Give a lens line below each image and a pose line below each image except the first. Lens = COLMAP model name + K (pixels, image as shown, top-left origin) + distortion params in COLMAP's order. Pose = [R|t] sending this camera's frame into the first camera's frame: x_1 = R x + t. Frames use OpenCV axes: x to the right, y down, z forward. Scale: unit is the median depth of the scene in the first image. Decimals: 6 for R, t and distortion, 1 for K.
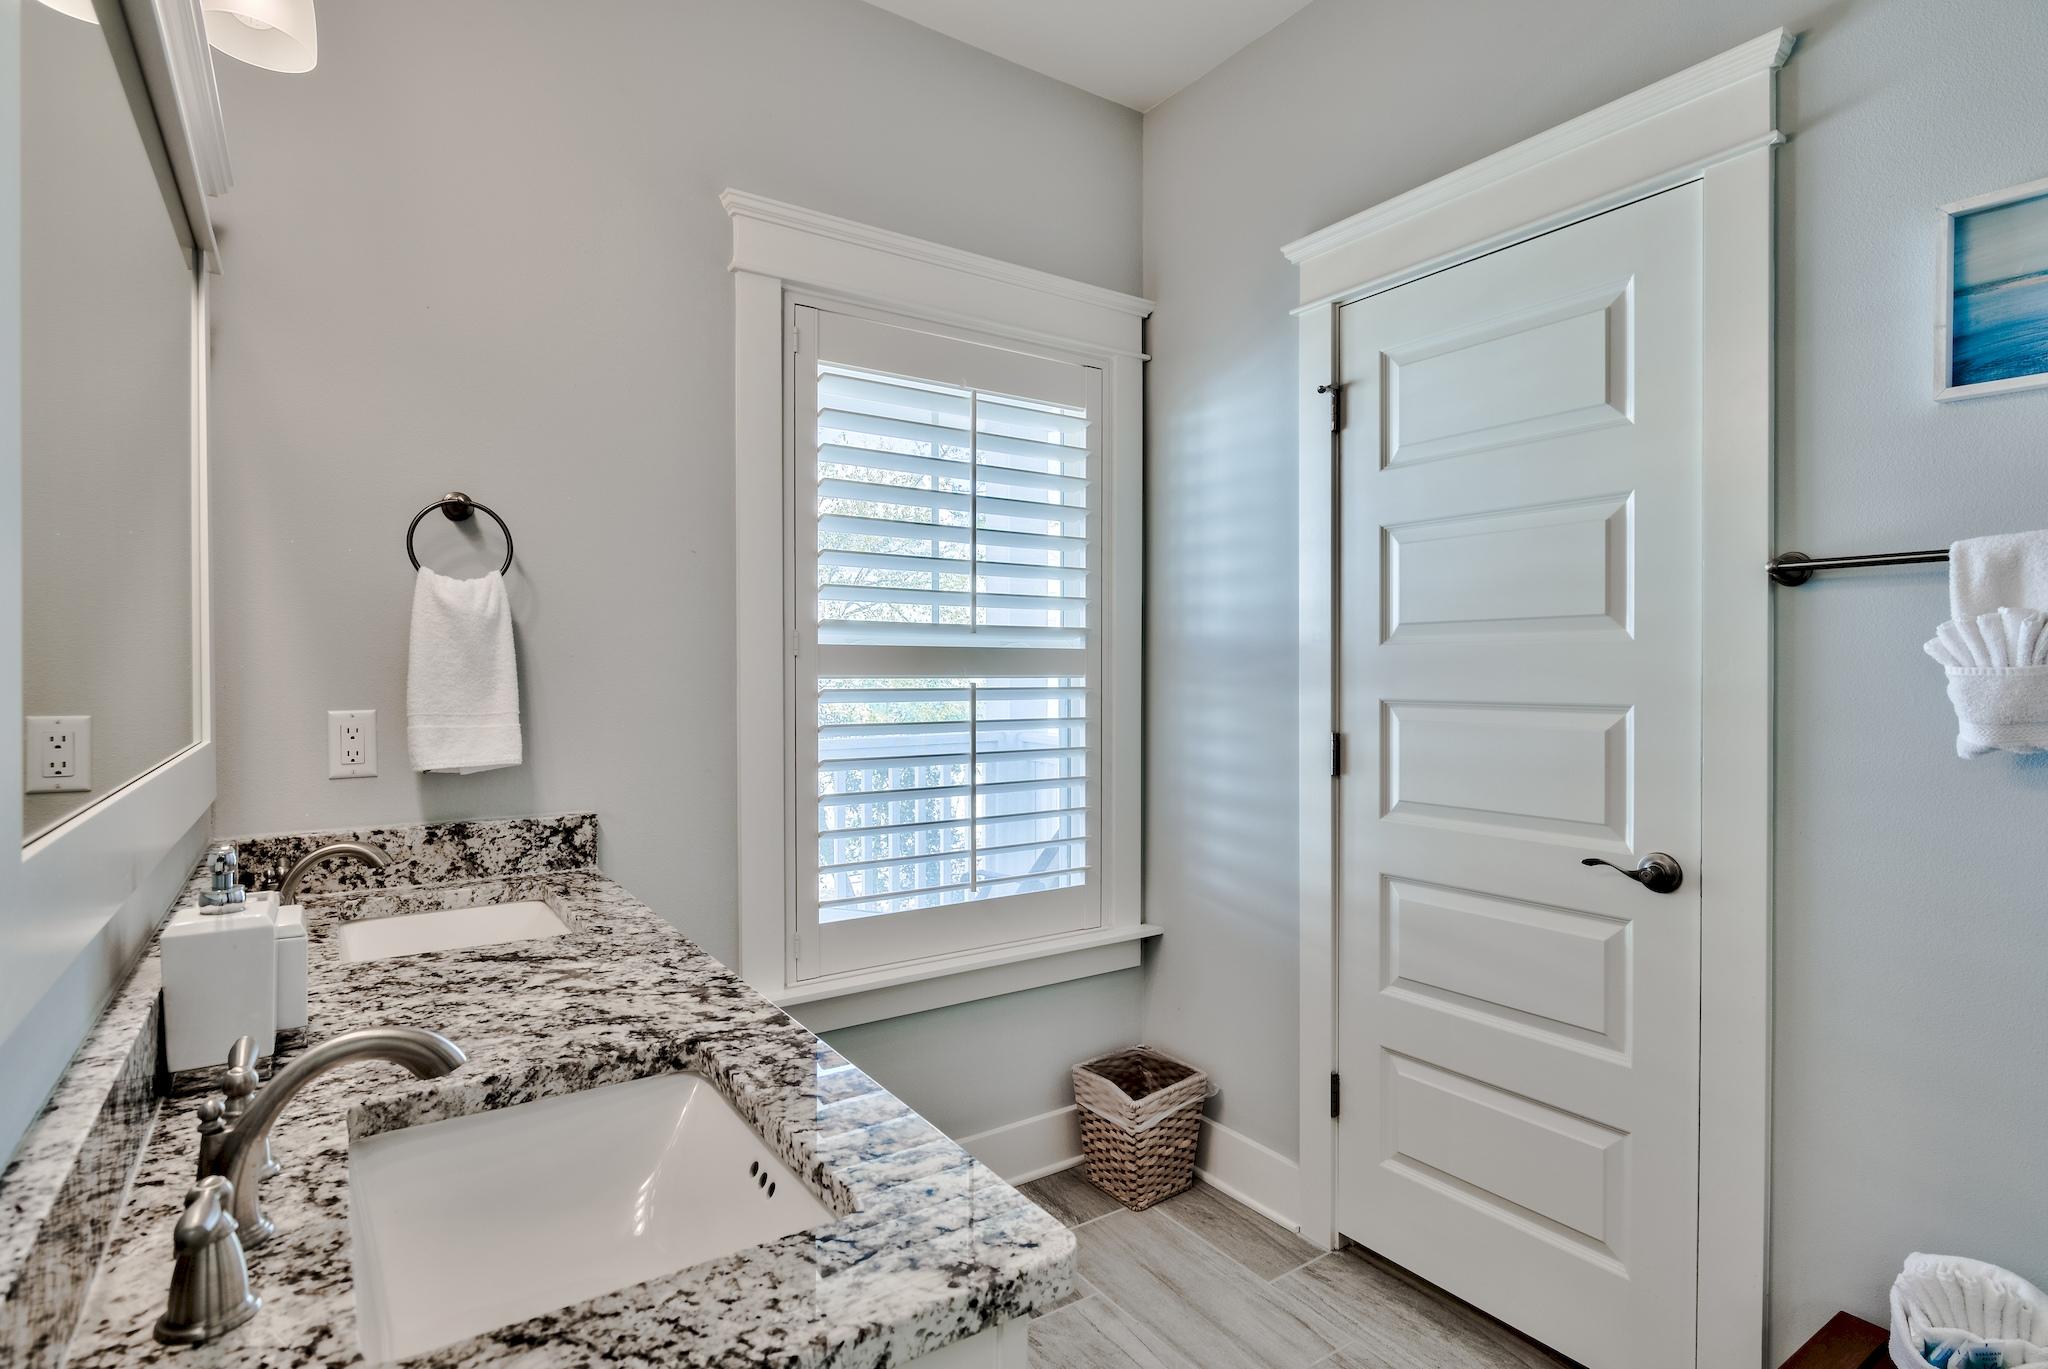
lens RADIAL K [[998.4, 0, 1035.0], [0, 998.4, 683.0], [0, 0, 1]] dist [-0.001894, -0.001348]
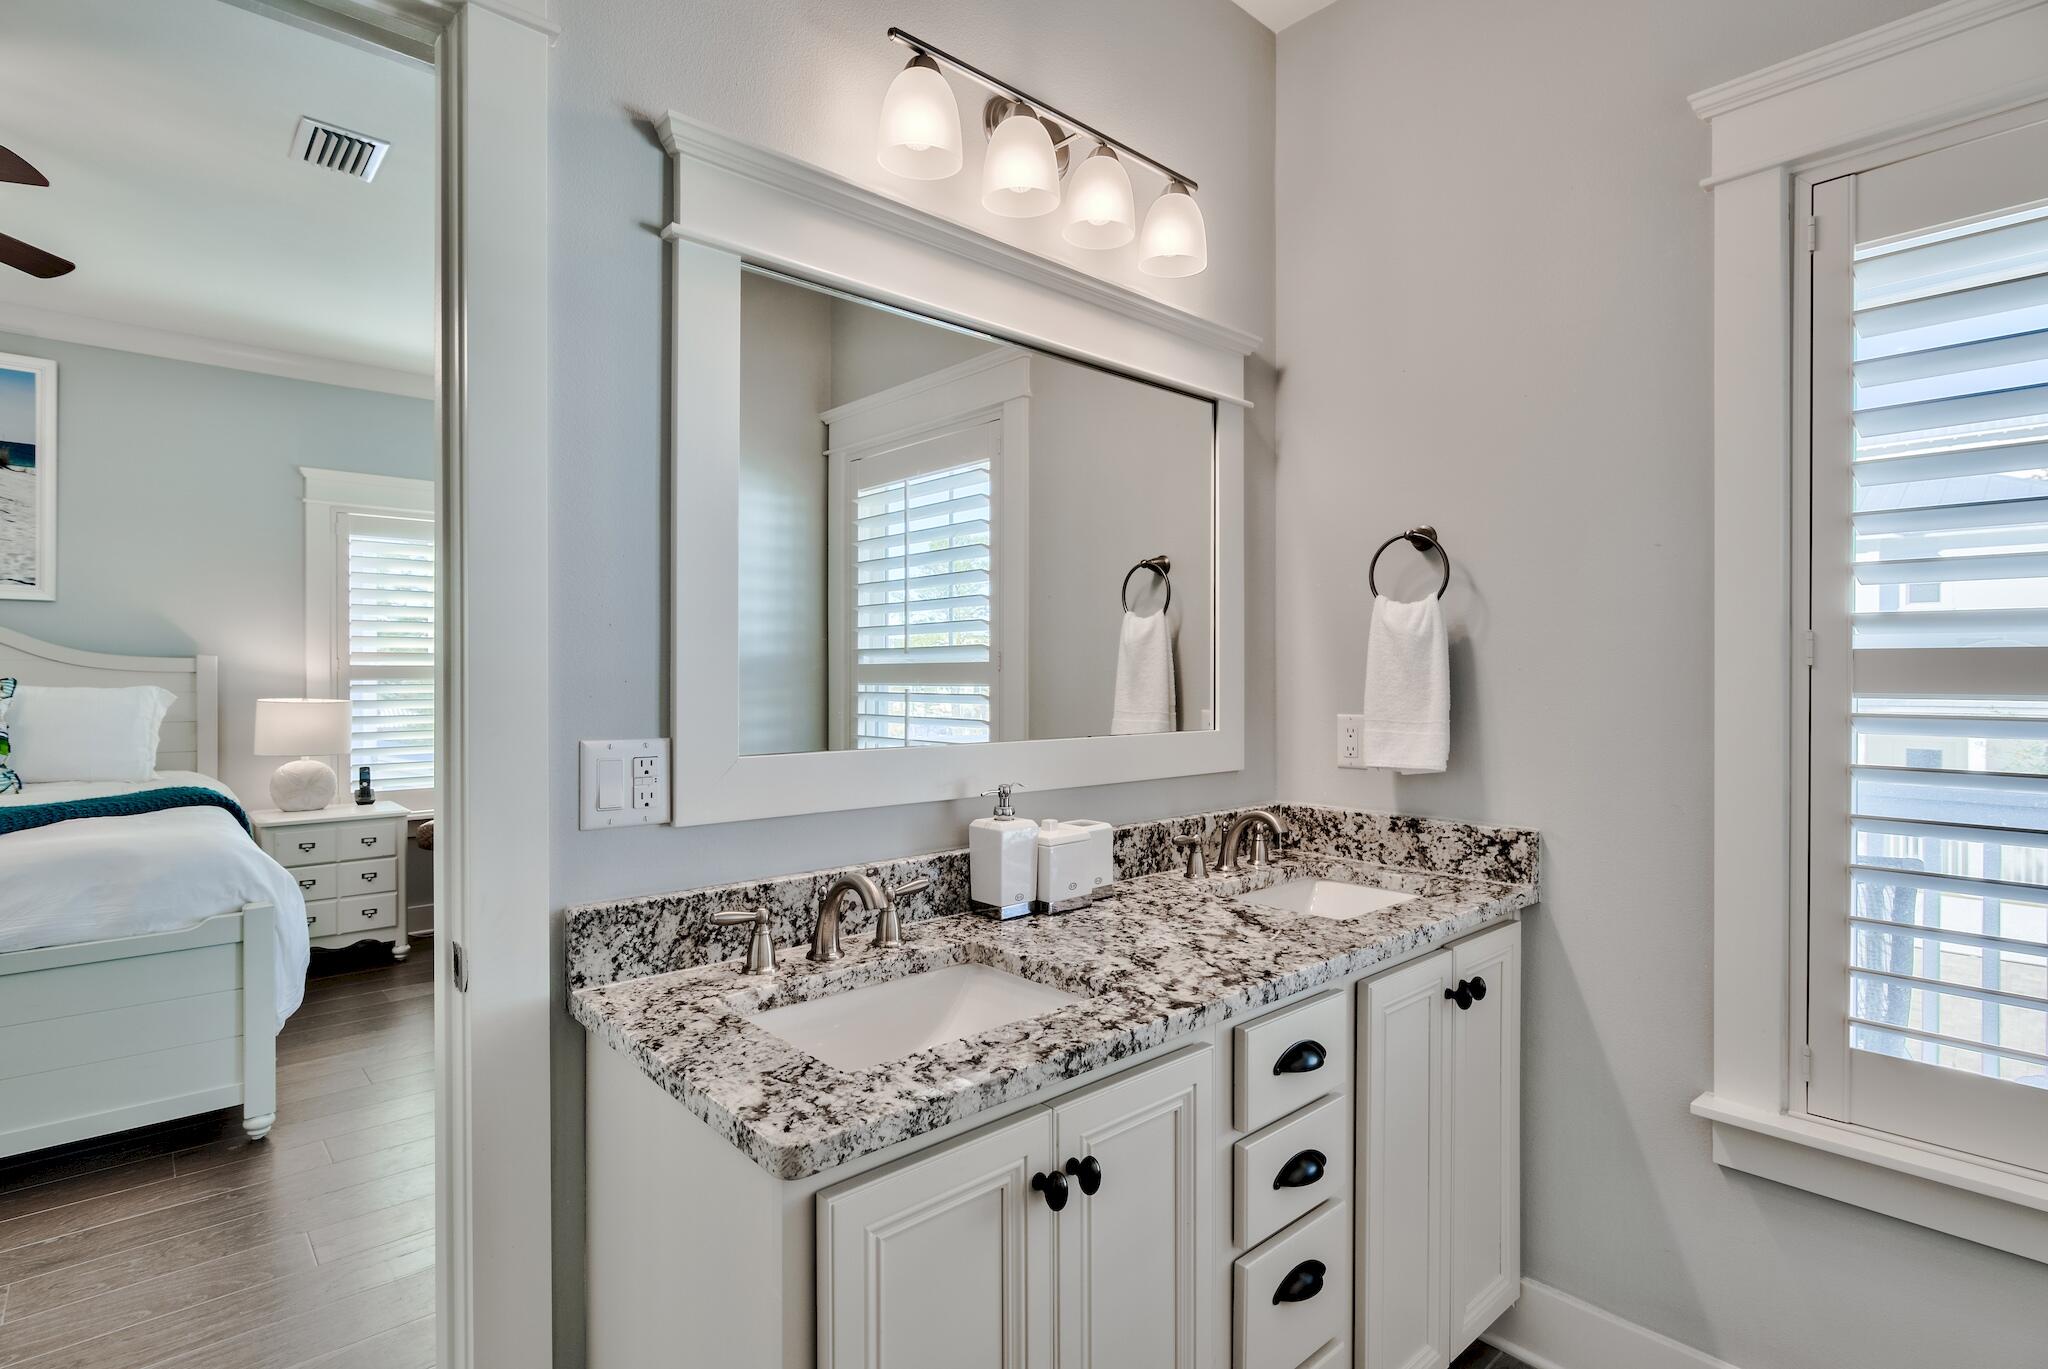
lens RADIAL K [[998.4, 0, 1038.3], [0, 998.4, 682.9], [0, 0, 1]] dist [-0.001894, -0.001348]
pose [[0.155304, 0.005190, -0.987853, 0.496031], [-0.016699, 0.999857, 0.002627, -0.009231], [0.987726, 0.016088, 0.155368, 0.417042]]
